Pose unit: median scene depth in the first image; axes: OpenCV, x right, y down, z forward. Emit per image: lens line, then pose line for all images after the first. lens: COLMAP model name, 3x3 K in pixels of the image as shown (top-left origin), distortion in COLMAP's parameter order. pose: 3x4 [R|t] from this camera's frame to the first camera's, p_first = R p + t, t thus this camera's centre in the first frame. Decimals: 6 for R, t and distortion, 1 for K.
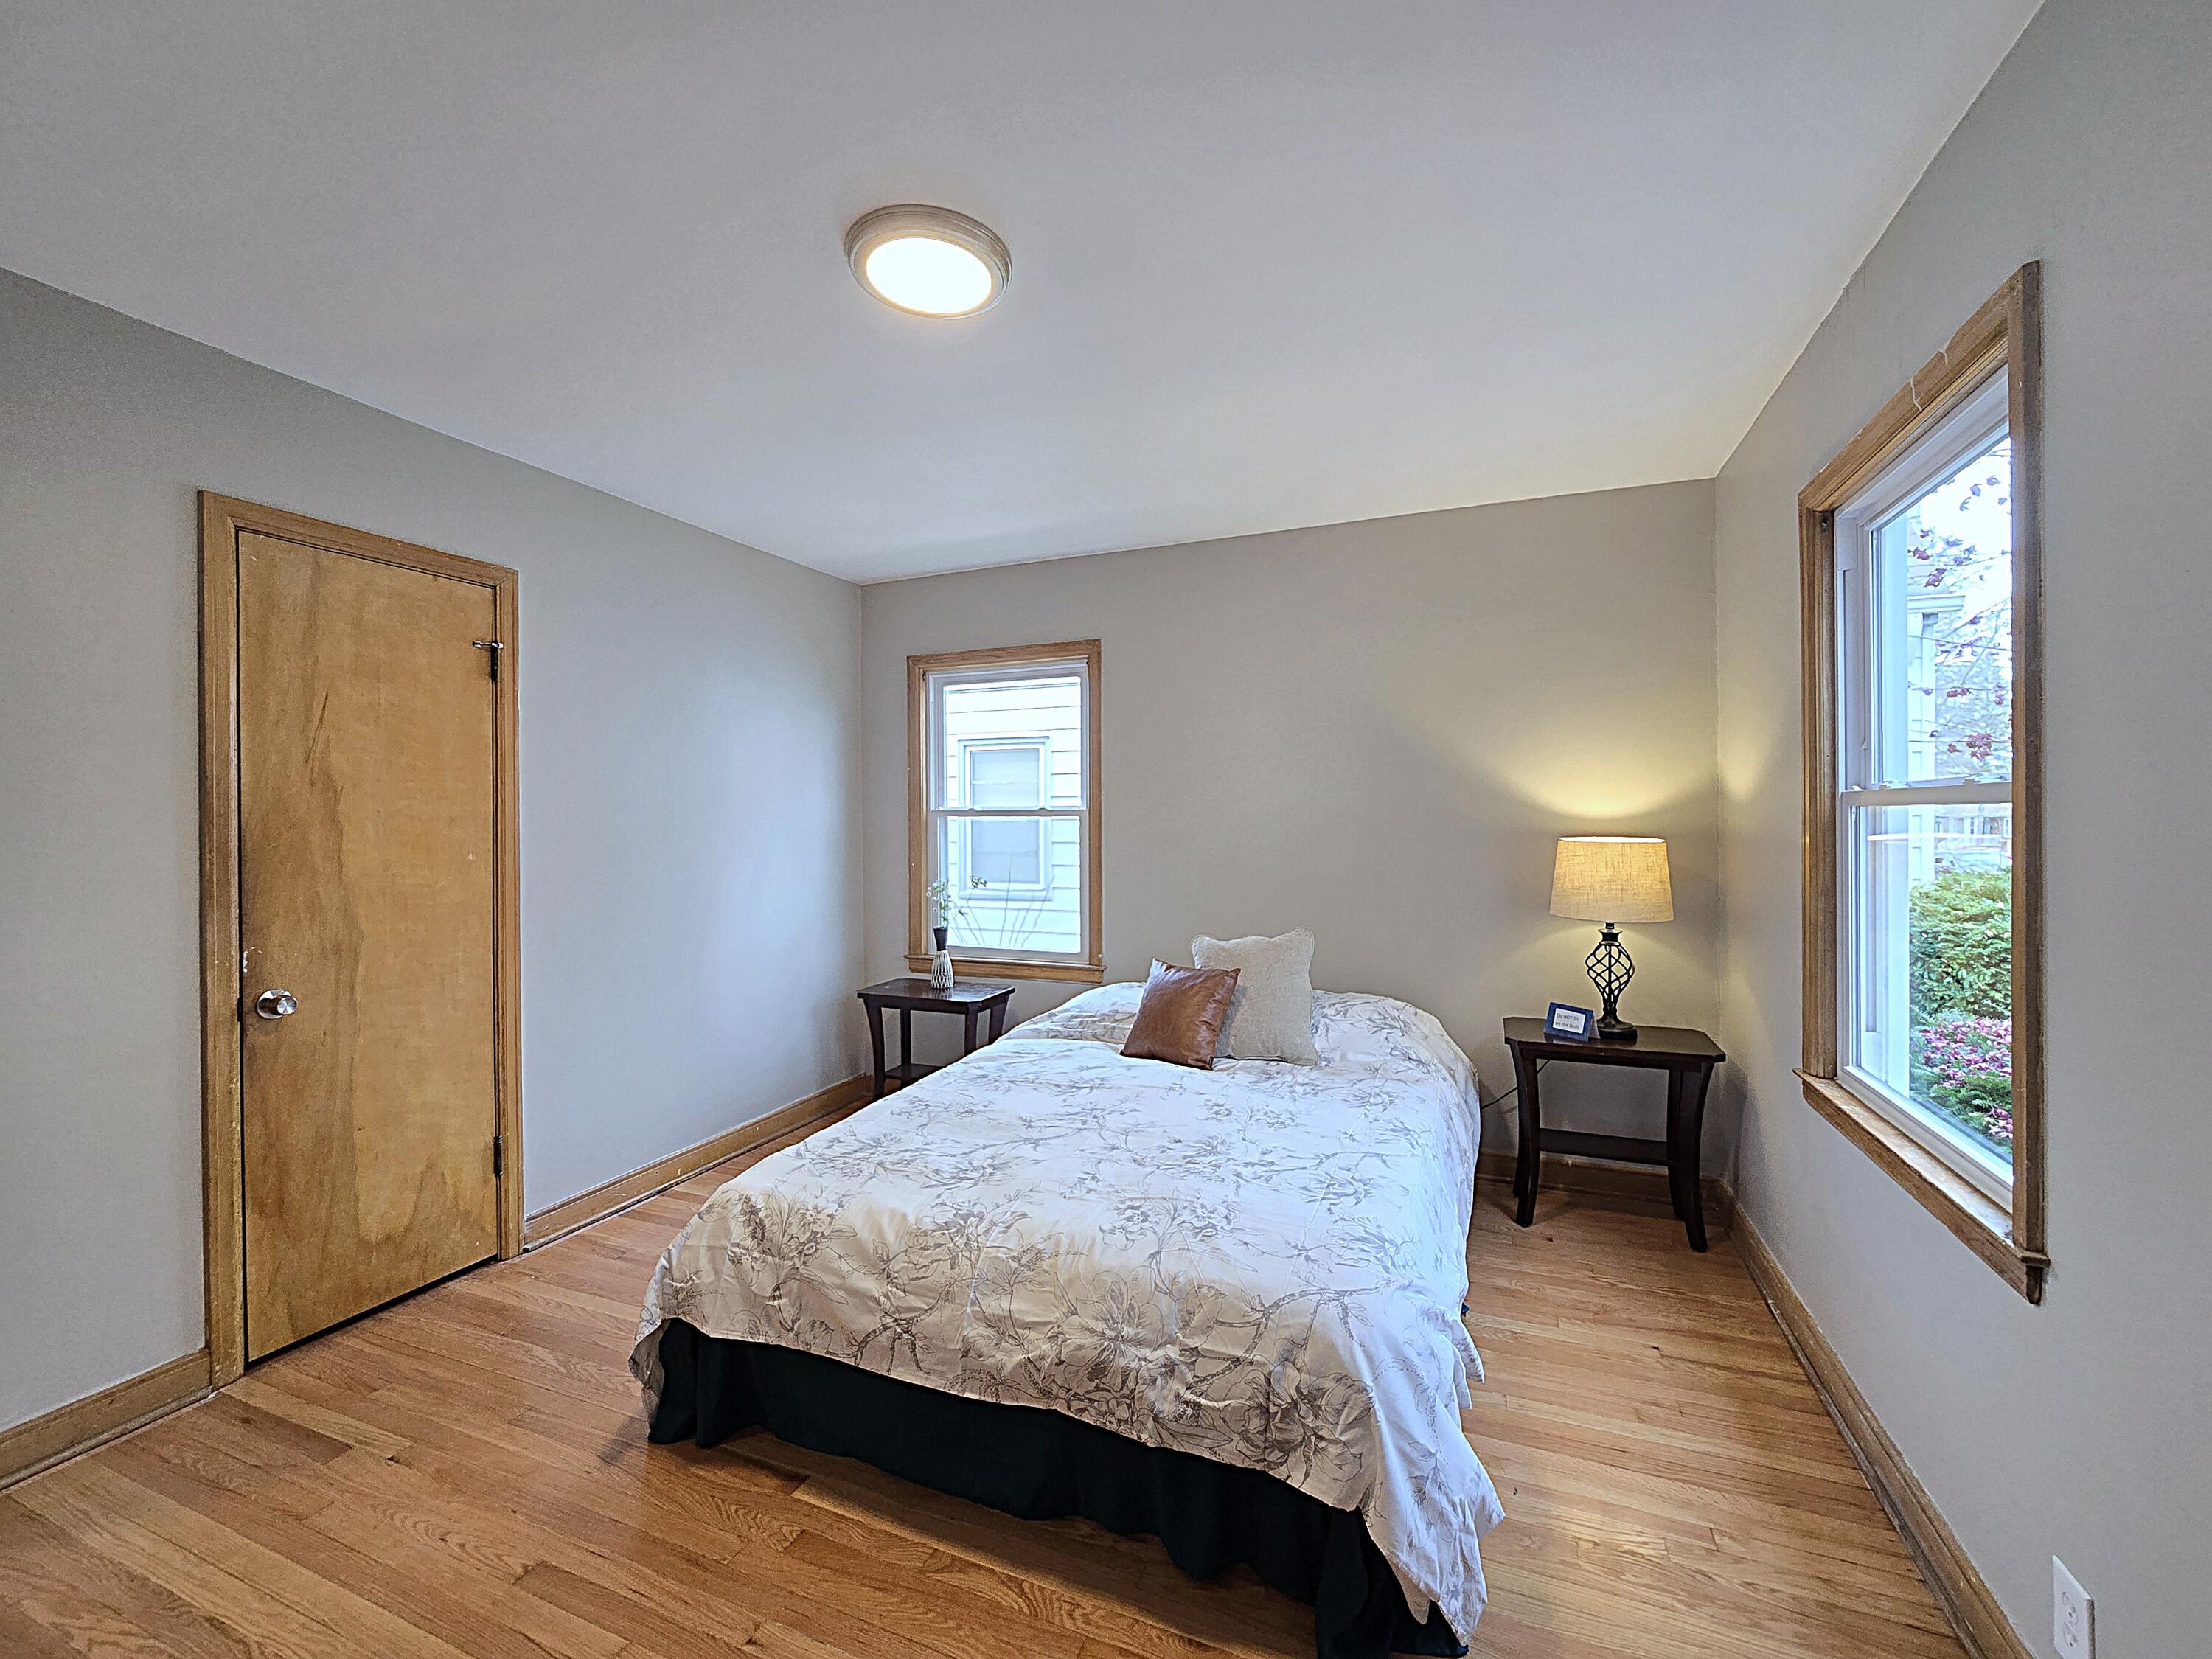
lens RADIAL K [[907.2, 0, 1122.2], [0, 907.2, 822.3], [0, 0, 1]] dist [-0.000101, -0.001211]
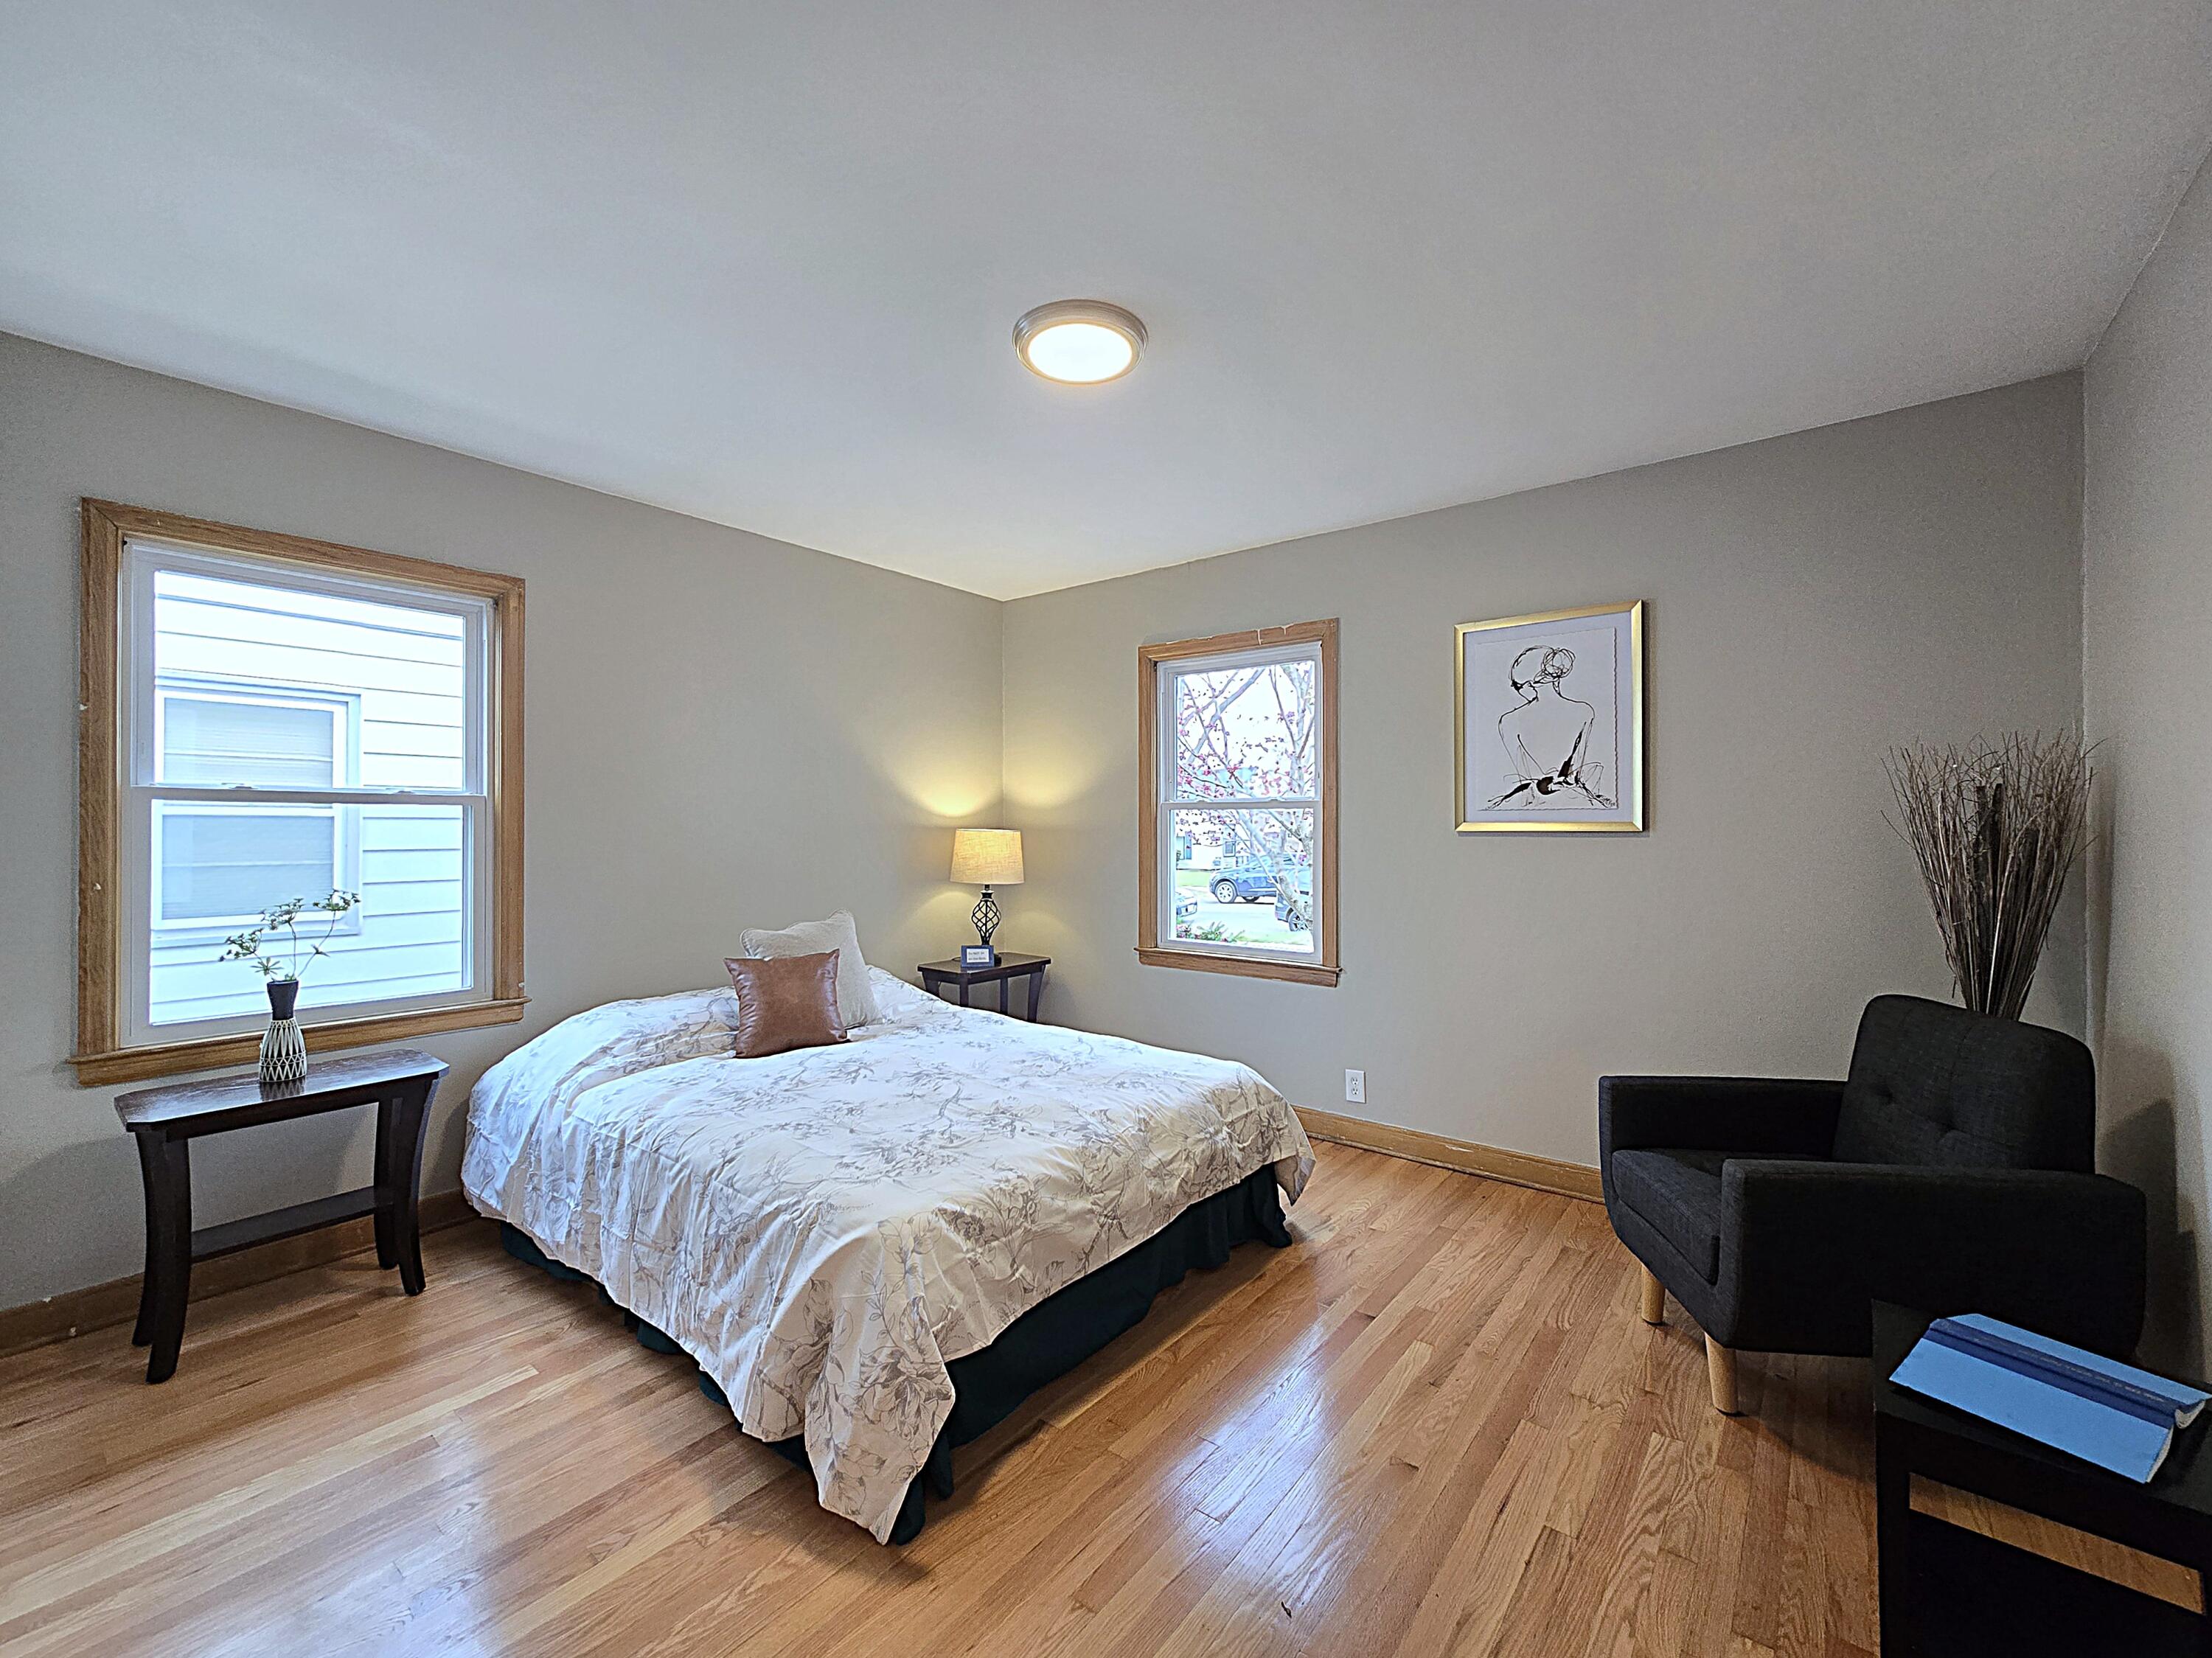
lens RADIAL K [[907.1, 0, 1122.2], [0, 907.1, 821.8], [0, 0, 1]] dist [-0.000101, -0.001211]
pose [[0.274415, 0.008309, 0.961575, -1.282737], [0.002143, 0.999955, -0.009252, 0.030974], [-0.961609, 0.004600, 0.274385, 0.584950]]
